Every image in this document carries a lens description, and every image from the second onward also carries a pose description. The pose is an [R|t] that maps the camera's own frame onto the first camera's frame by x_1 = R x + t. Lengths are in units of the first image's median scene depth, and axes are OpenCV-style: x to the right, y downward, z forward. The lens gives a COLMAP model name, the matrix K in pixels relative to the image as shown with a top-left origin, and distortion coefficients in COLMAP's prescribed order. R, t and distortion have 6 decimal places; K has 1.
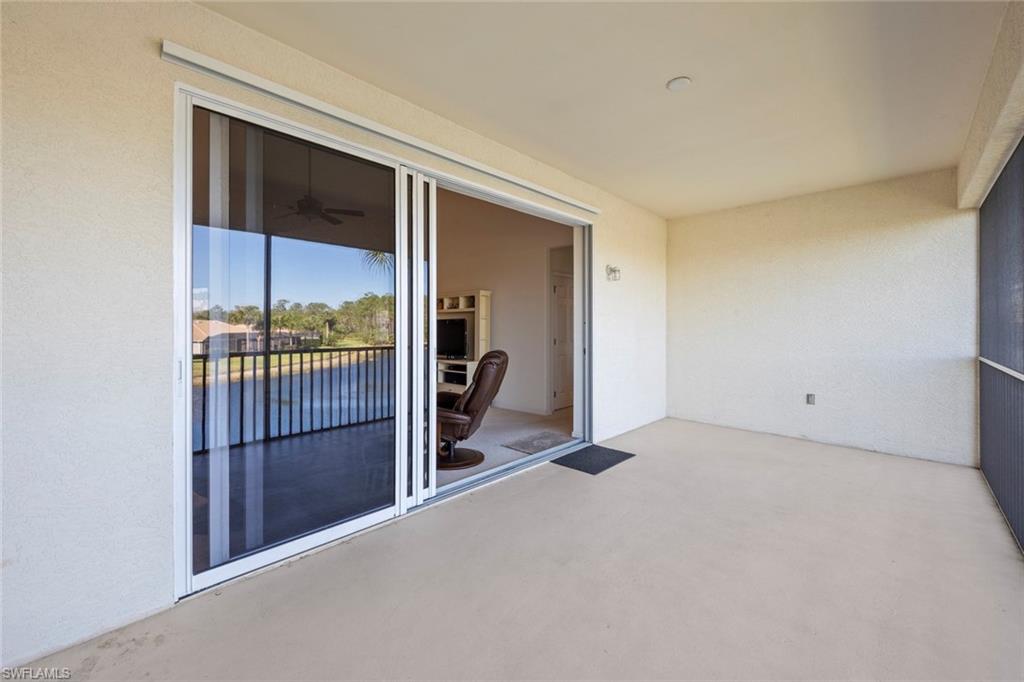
lens RADIAL K [[419.0, 0, 504.2], [0, 419.0, 331.5], [0, 0, 1]] dist [0.008999, -0.001565]
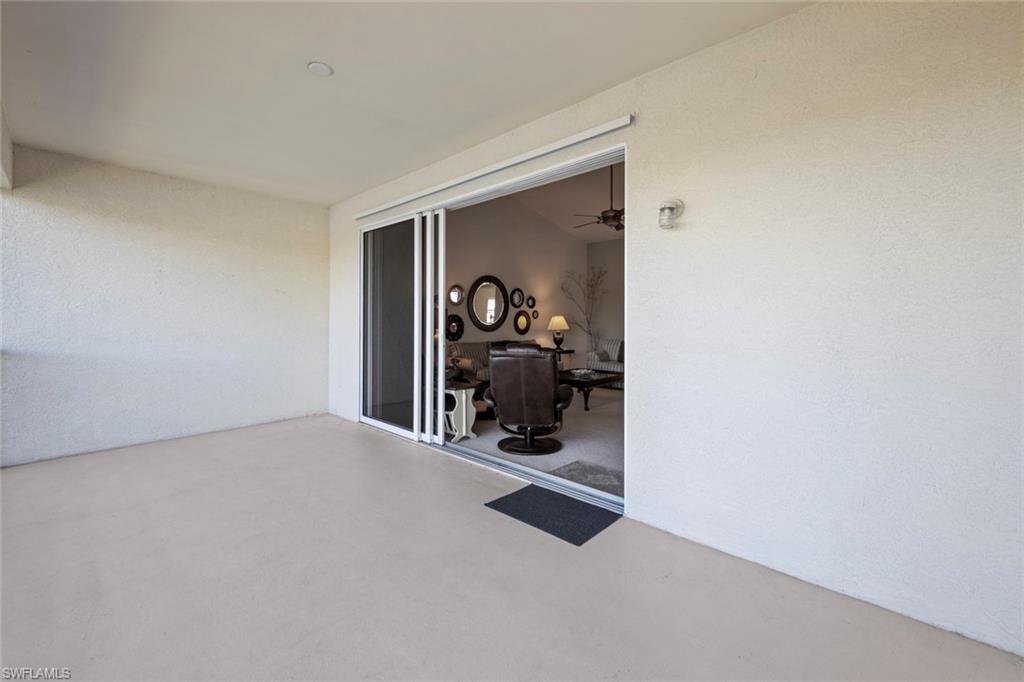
lens RADIAL K [[419.0, 0, 507.6], [0, 419.0, 318.7], [0, 0, 1]] dist [0.008999, -0.001565]
pose [[-0.001486, -0.004483, -0.999989, 1.020595], [-0.012478, 0.999912, -0.004464, -0.005555], [0.999921, 0.012471, -0.001542, 1.054560]]
